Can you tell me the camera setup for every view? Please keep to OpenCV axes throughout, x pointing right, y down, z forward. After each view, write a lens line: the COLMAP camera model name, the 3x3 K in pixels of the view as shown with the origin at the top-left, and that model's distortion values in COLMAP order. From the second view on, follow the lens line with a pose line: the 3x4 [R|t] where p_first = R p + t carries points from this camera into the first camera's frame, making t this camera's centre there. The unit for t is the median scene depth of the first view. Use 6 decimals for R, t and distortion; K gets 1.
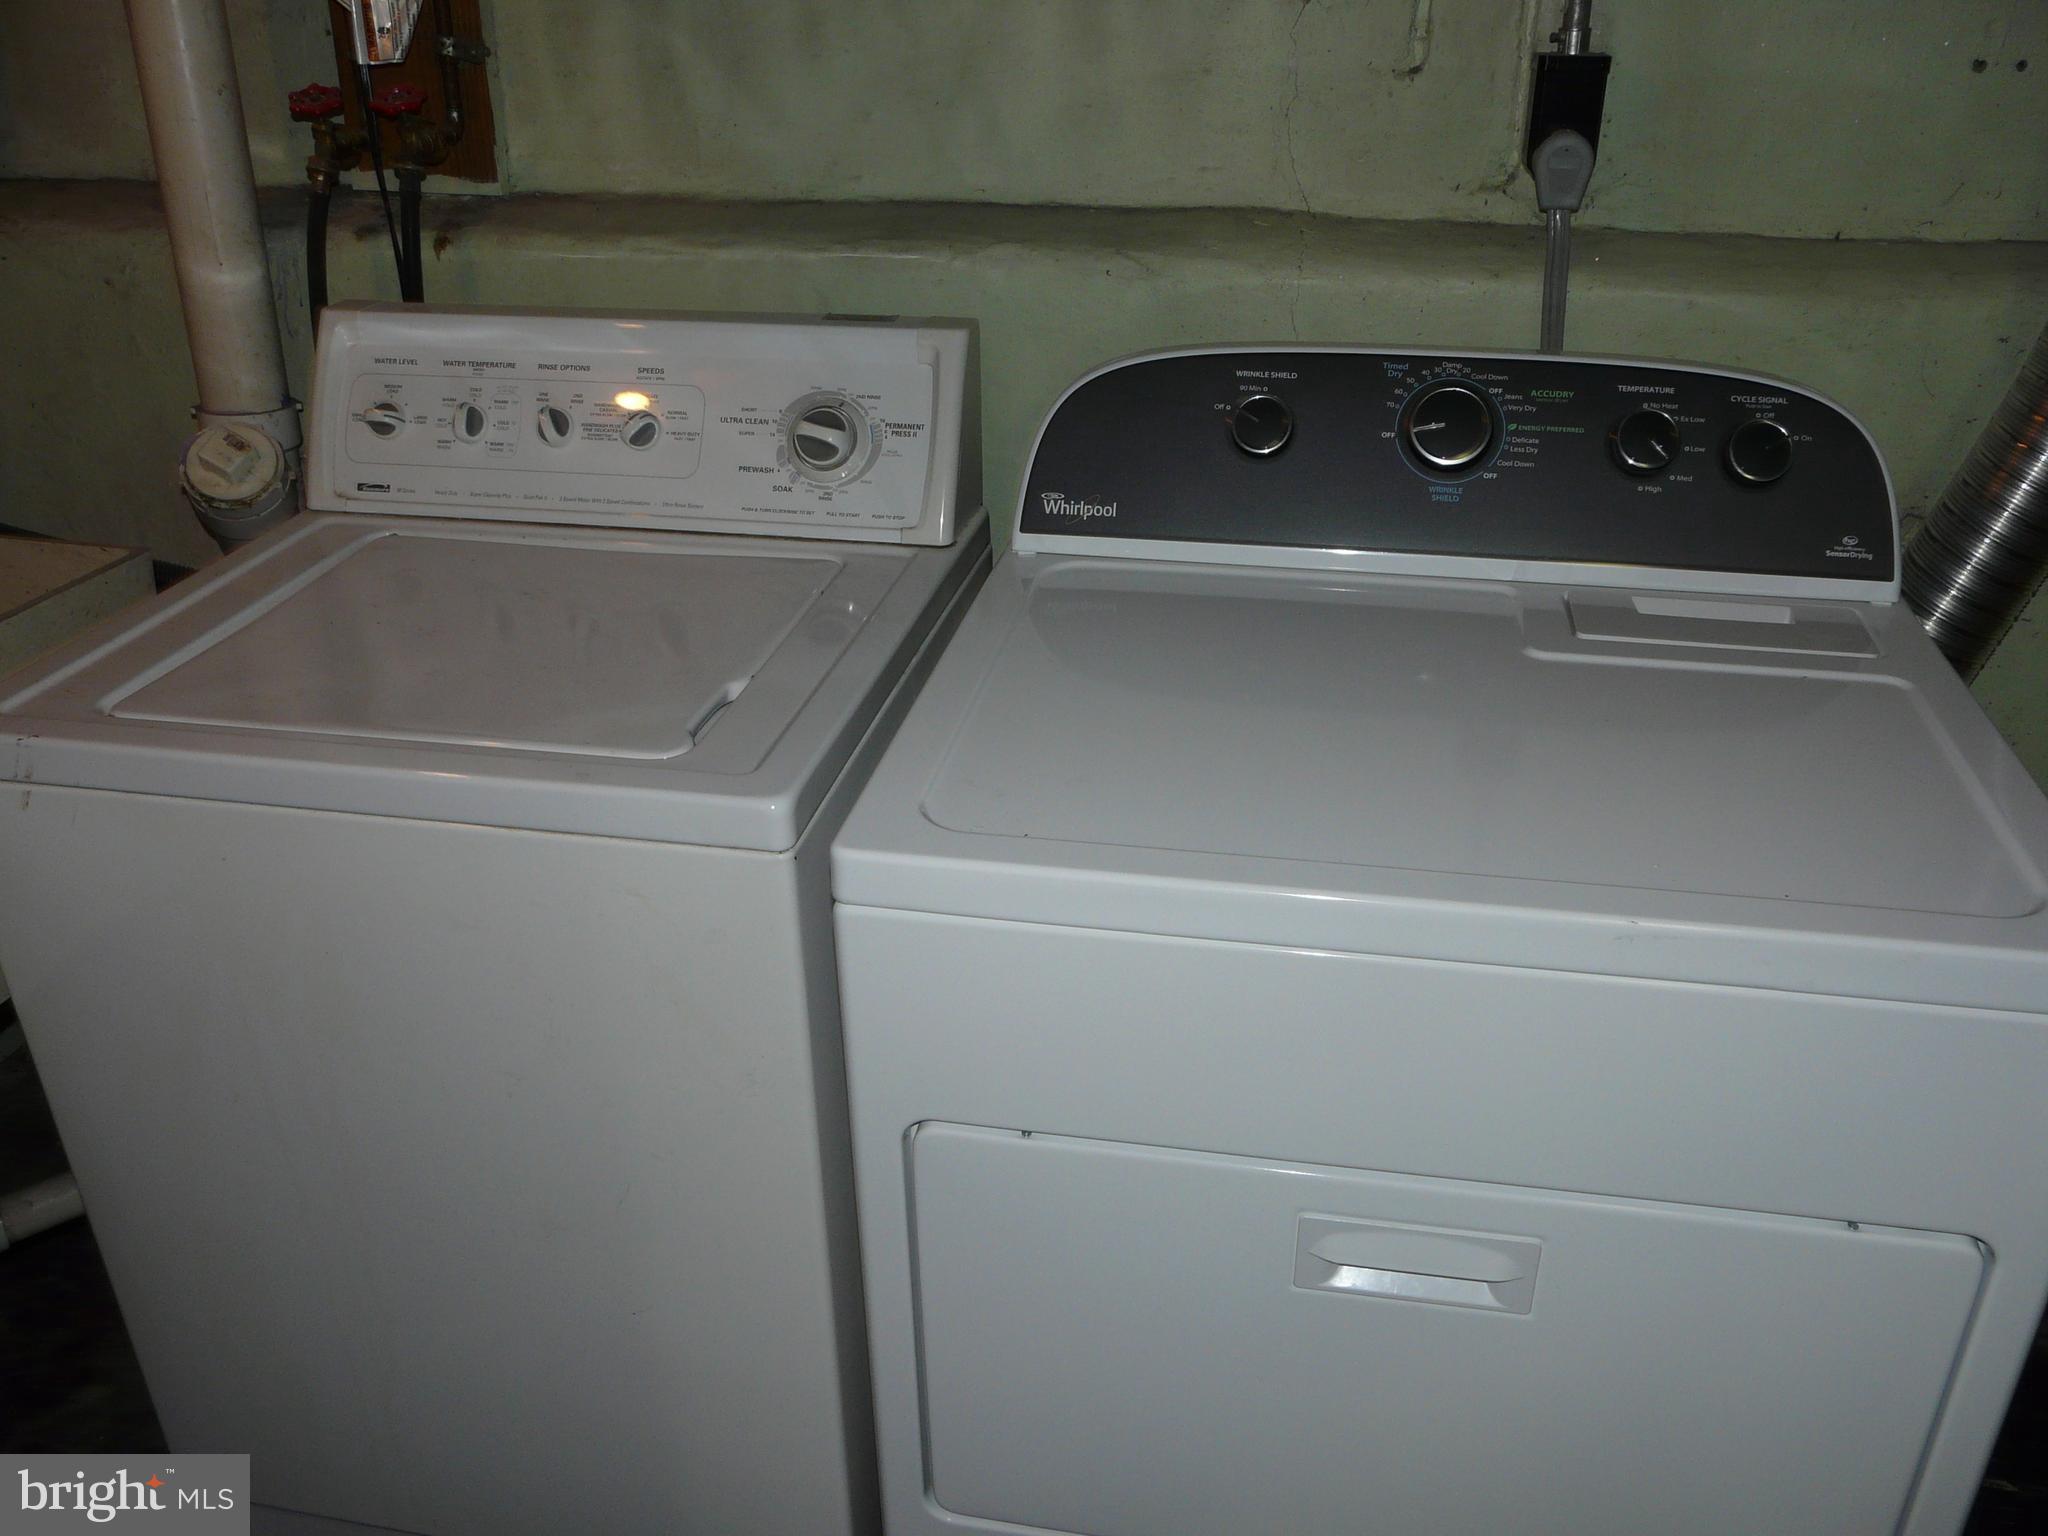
lens RADIAL K [[1672.4, 0, 1024.3], [0, 1672.4, 766.0], [0, 0, 1]] dist [-0.041450, 0.006457]
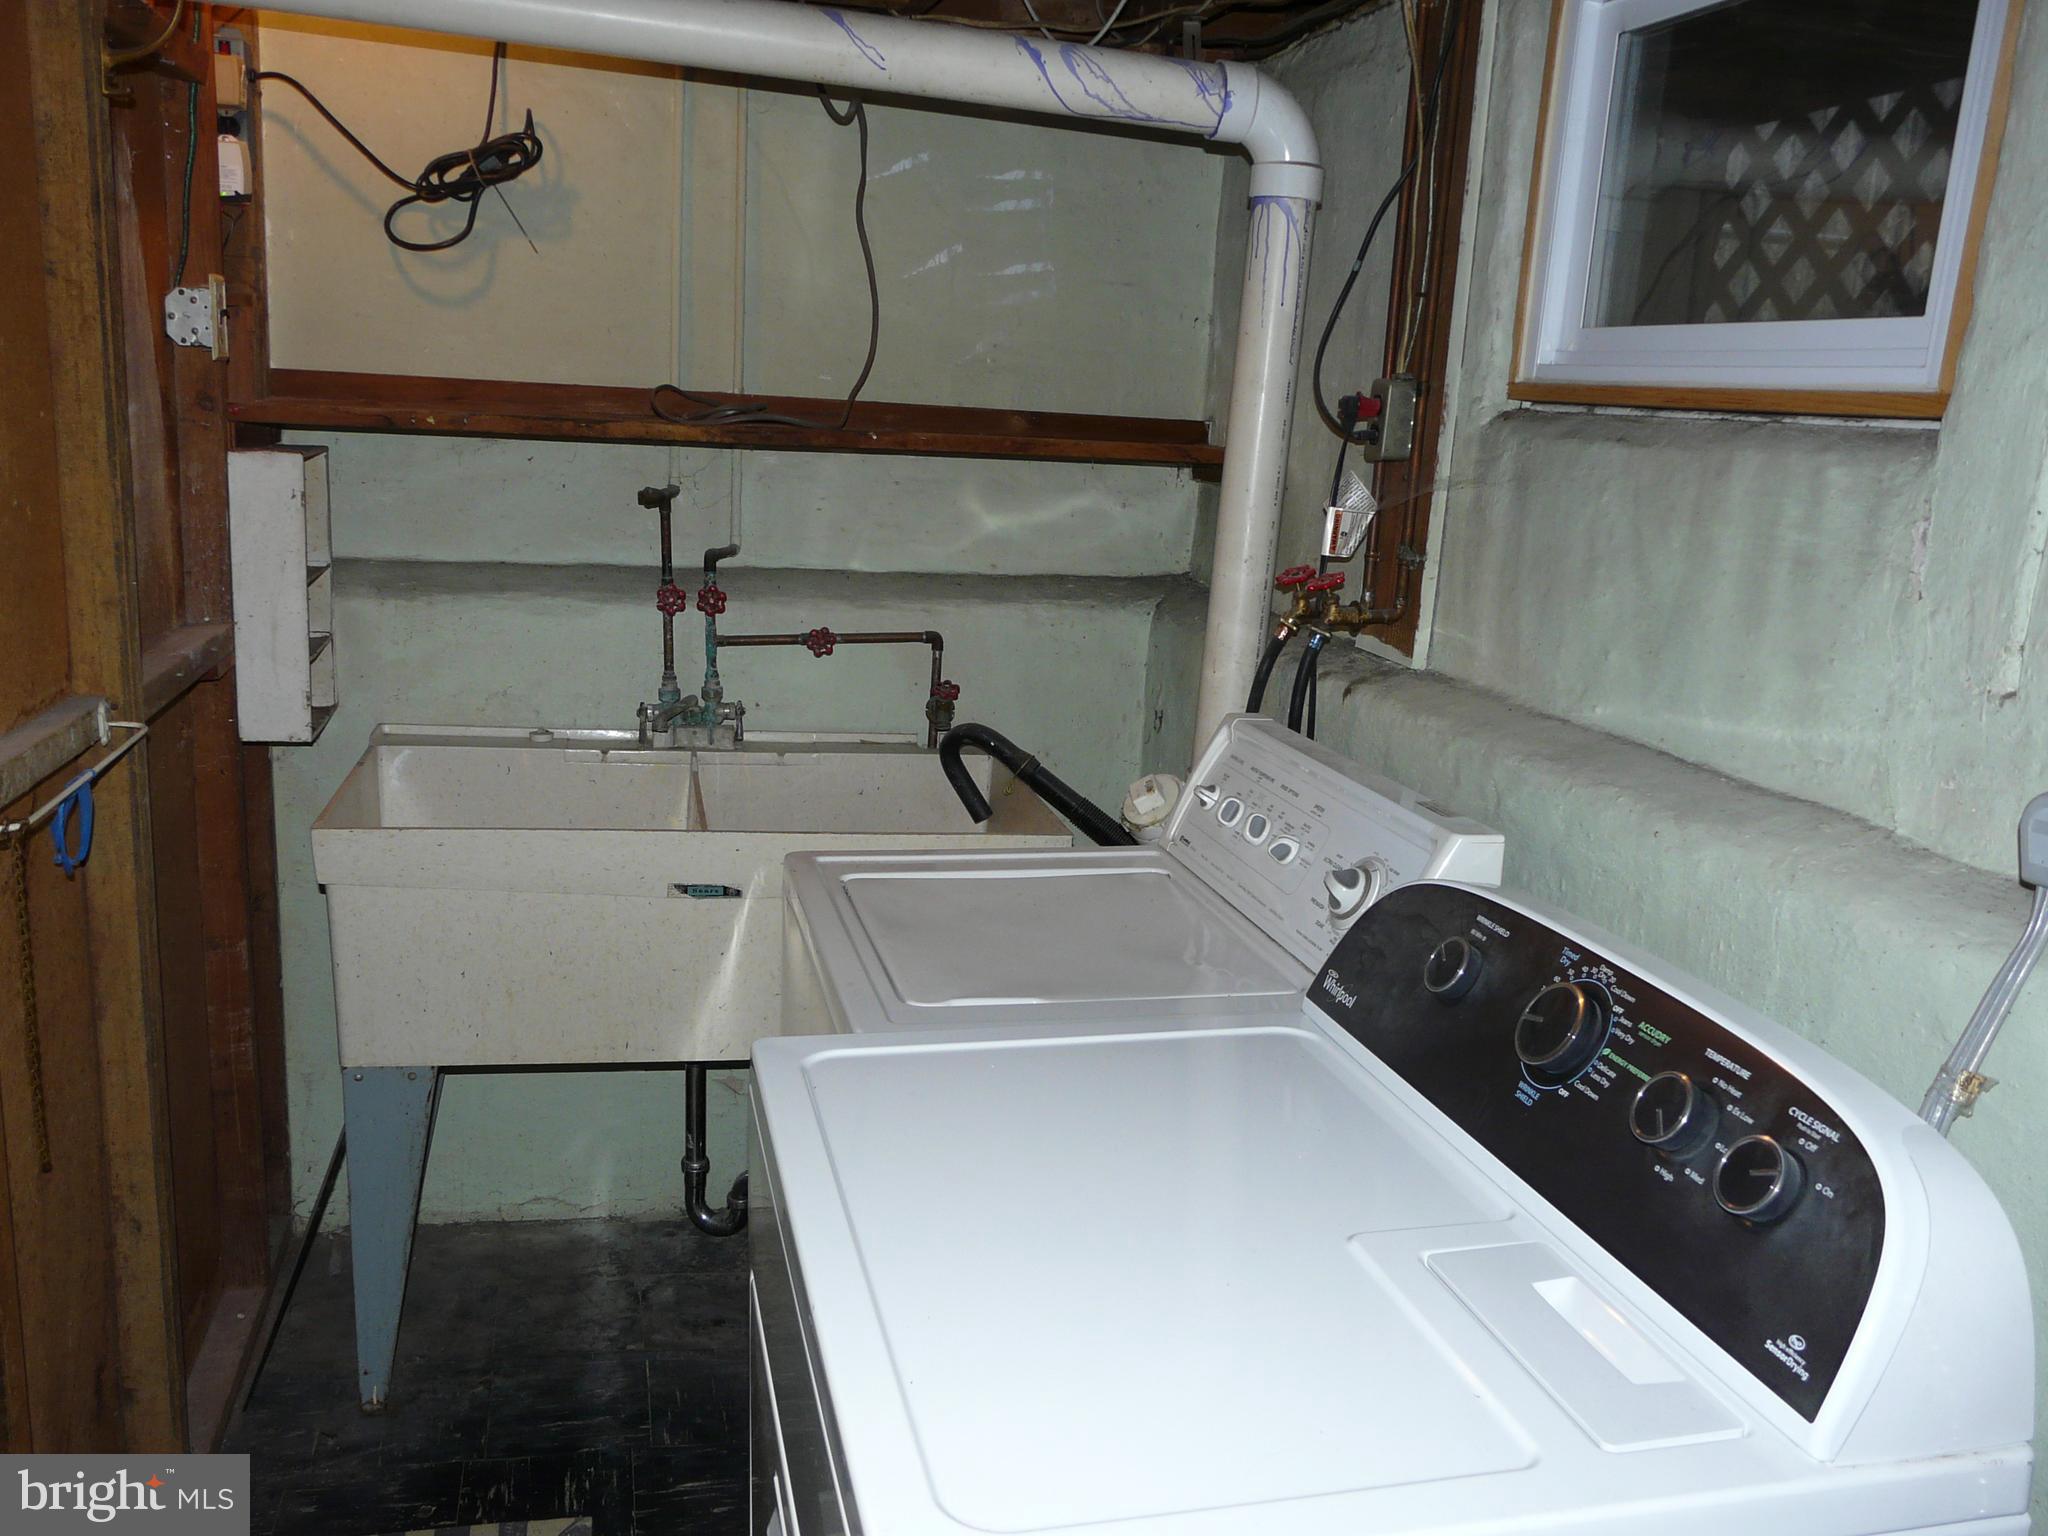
lens RADIAL K [[1672.4, 0, 1024.9], [0, 1672.4, 773.1], [0, 0, 1]] dist [-0.041450, 0.006457]
pose [[0.430170, 0.218554, -0.875893, 0.880185], [-0.458425, 0.888727, -0.003387, -0.189711], [0.777689, 0.402988, 0.482494, 0.289393]]
